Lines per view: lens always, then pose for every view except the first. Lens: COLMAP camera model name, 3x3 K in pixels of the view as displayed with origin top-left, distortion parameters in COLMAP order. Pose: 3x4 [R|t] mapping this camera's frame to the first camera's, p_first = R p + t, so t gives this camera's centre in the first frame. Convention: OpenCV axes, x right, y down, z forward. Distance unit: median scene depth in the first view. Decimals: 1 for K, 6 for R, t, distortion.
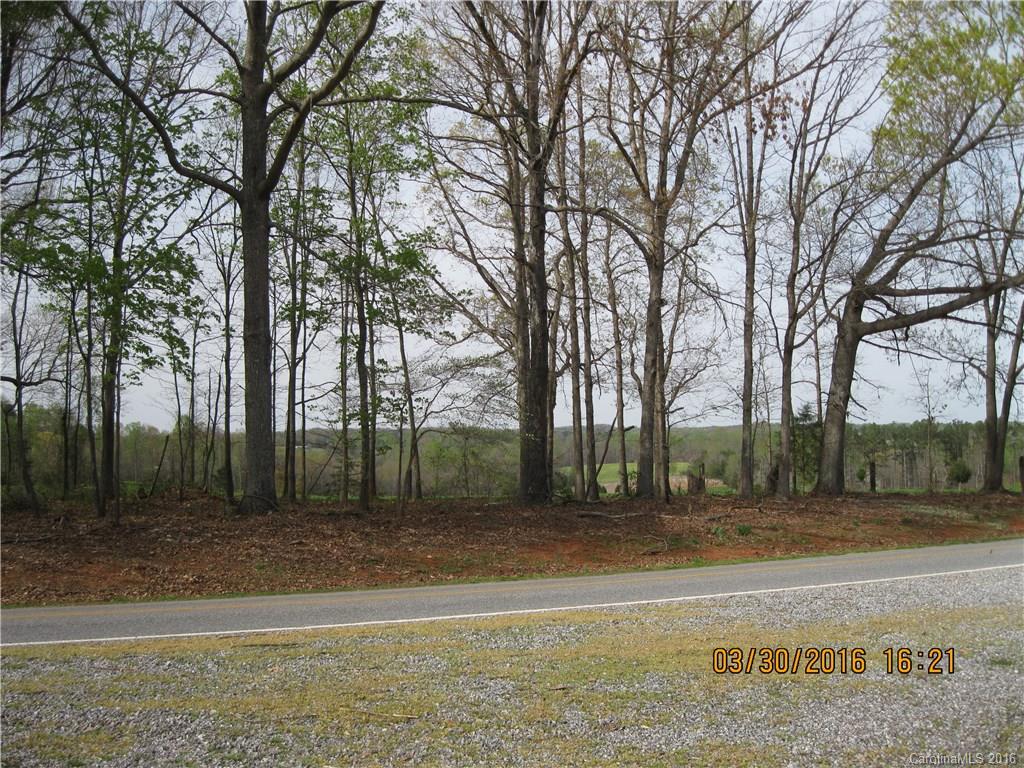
lens RADIAL K [[1023.4, 0, 512.0], [0, 1023.4, 384.0], [0, 0, 1]] dist [-0.021175, -0.028598]
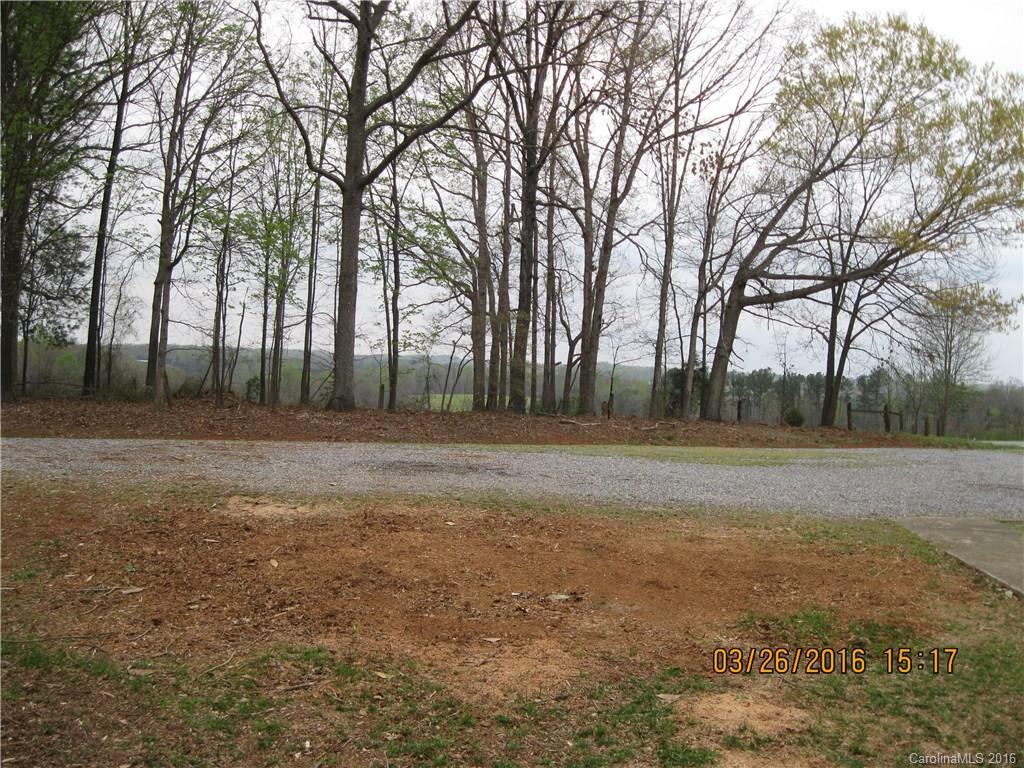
lens RADIAL K [[959.1, 0, 512.0], [0, 959.1, 384.0], [0, 0, 1]] dist [0.005559, 0.004492]
pose [[0.990566, 0.052970, 0.126383, -0.333412], [-0.061340, 0.996109, 0.063280, -0.015883], [-0.122540, -0.070435, 0.989961, -0.660857]]
